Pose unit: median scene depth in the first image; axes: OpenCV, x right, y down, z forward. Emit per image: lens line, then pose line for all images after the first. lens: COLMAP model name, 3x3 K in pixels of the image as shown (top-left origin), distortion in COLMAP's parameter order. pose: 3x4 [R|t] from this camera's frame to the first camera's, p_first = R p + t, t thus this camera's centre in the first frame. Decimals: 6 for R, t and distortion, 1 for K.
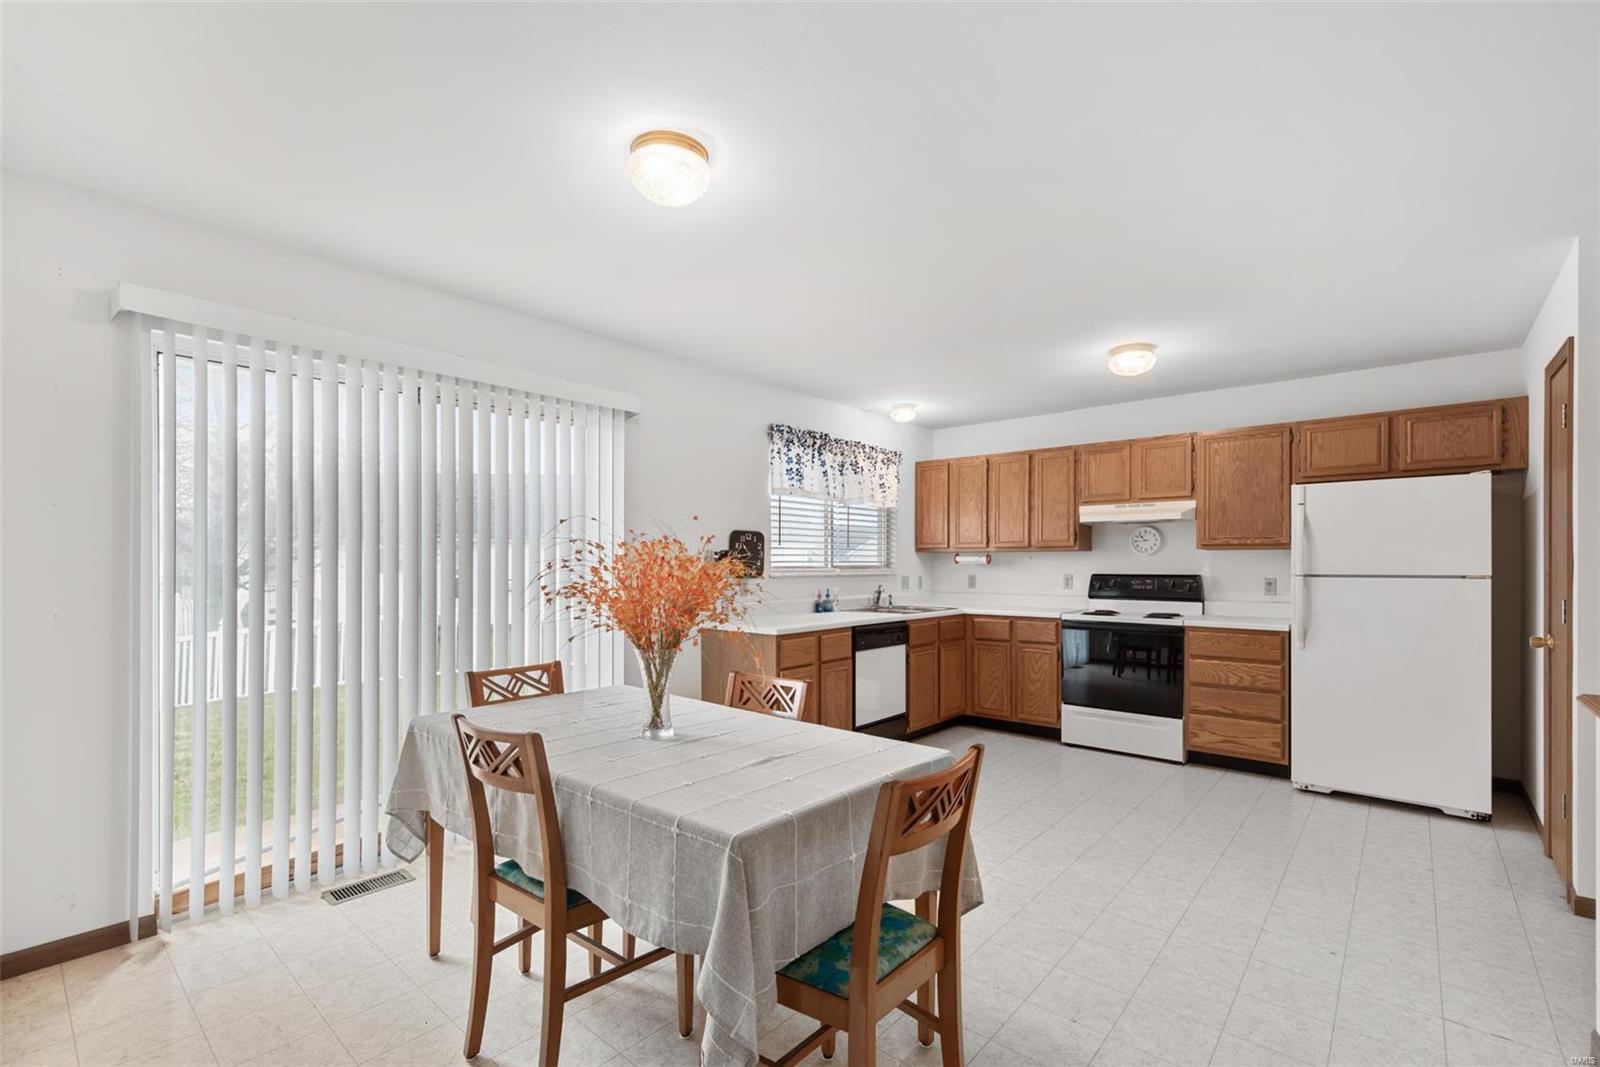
lens RADIAL K [[696.1, 0, 799.3], [0, 696.1, 564.3], [0, 0, 1]] dist [-0.000025, 0.000057]
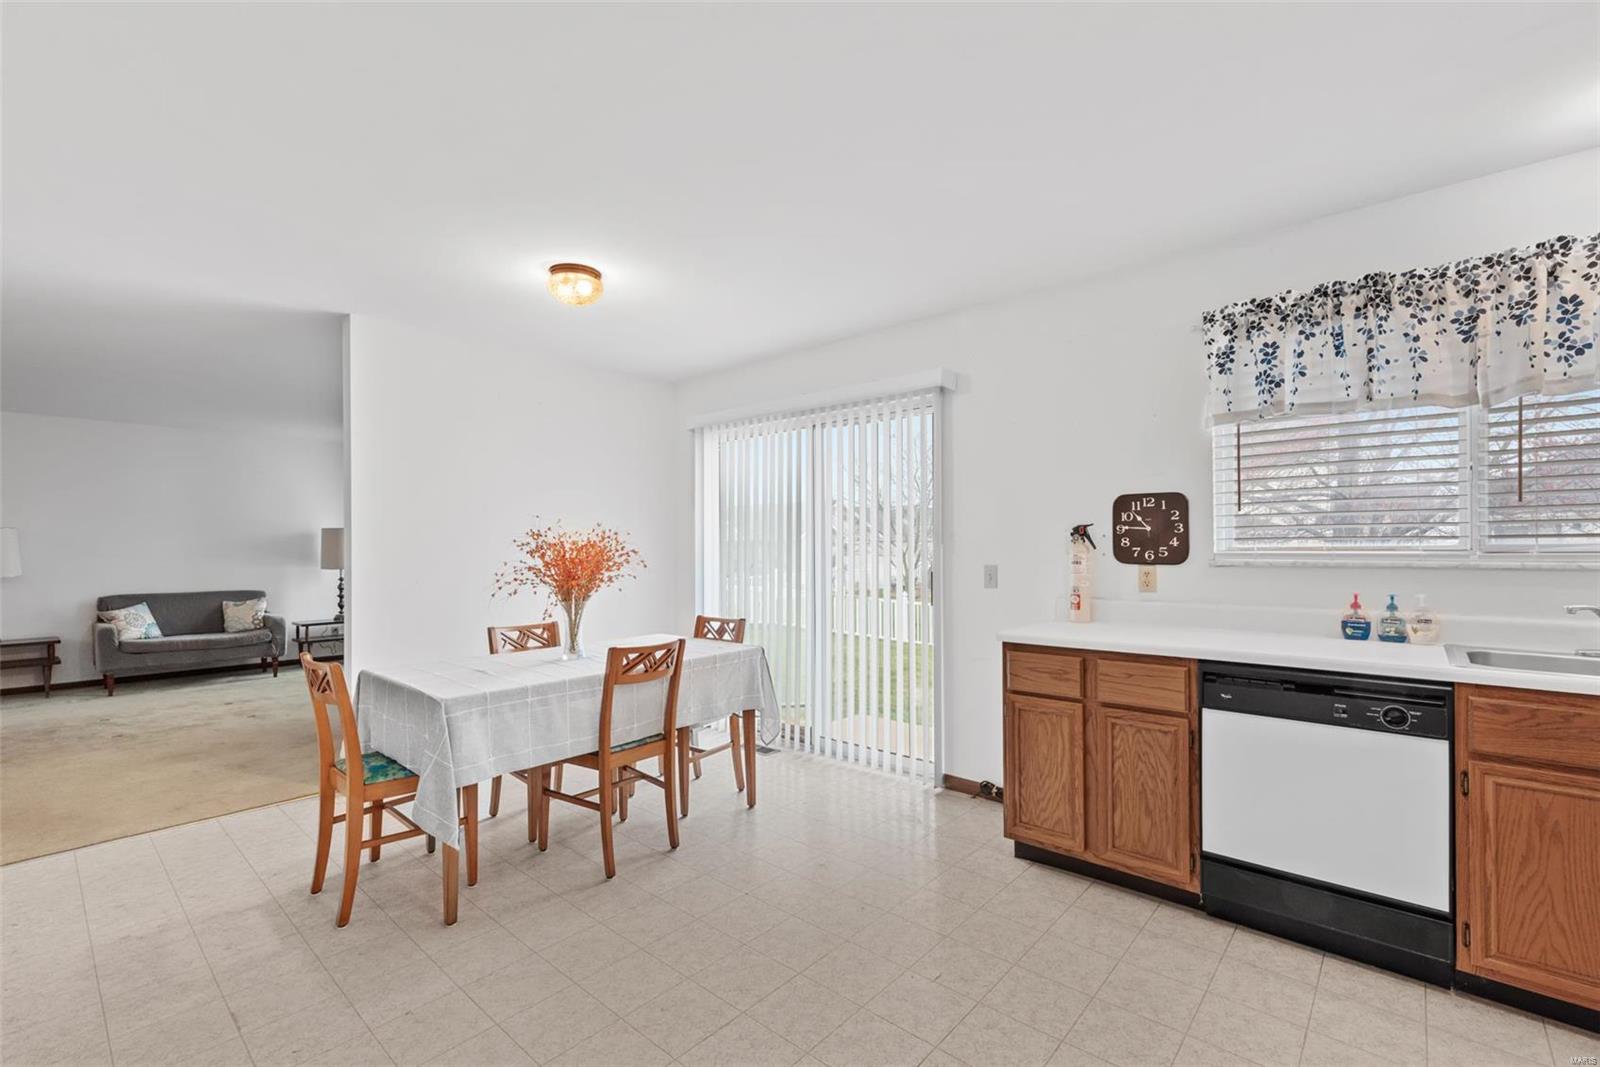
lens RADIAL K [[697.7, 0, 798.7], [0, 697.7, 544.7], [0, 0, 1]] dist [0.001376, 0.000023]
pose [[-0.005872, -0.005456, -0.999968, 0.555277], [0.003940, 0.999977, -0.005479, 0.002765], [0.999975, -0.003972, -0.005850, 0.629122]]
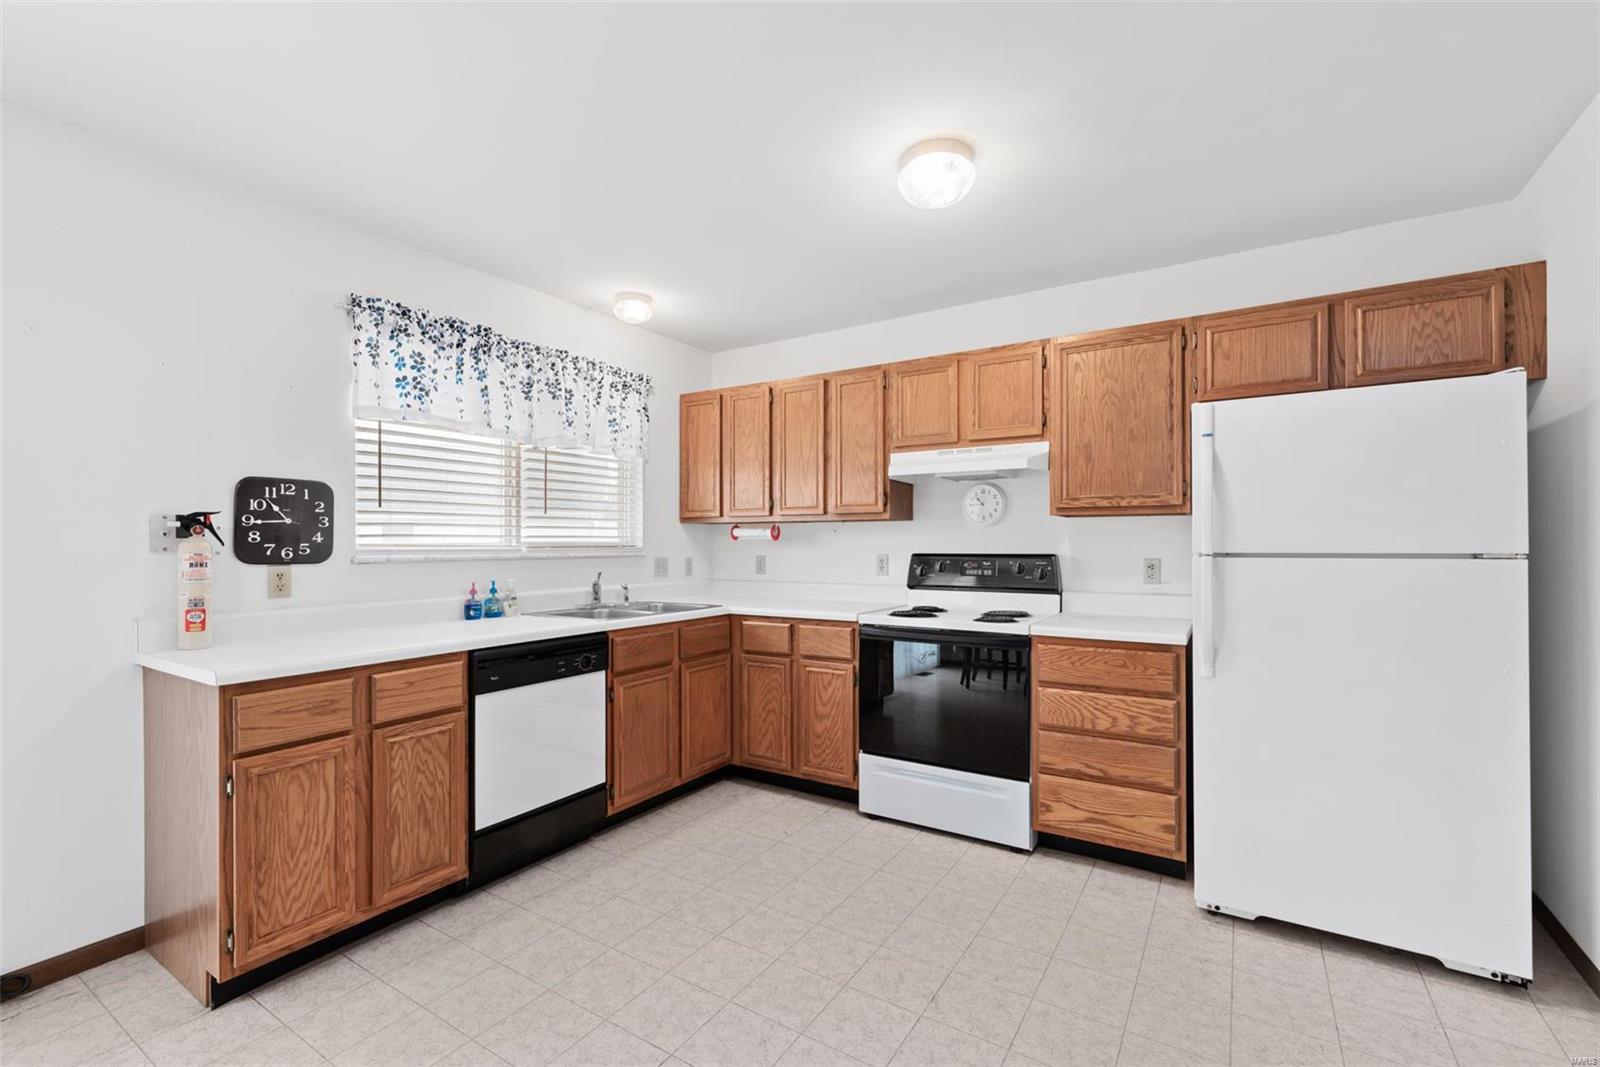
lens RADIAL K [[691.0, 0, 796.8], [0, 691.0, 541.1], [0, 0, 1]] dist [0.000148, -0.000208]
pose [[0.989507, -0.002779, 0.144457, 0.231597], [0.003394, 0.999986, -0.004011, 0.004409], [-0.144443, 0.004459, 0.989503, 0.375414]]
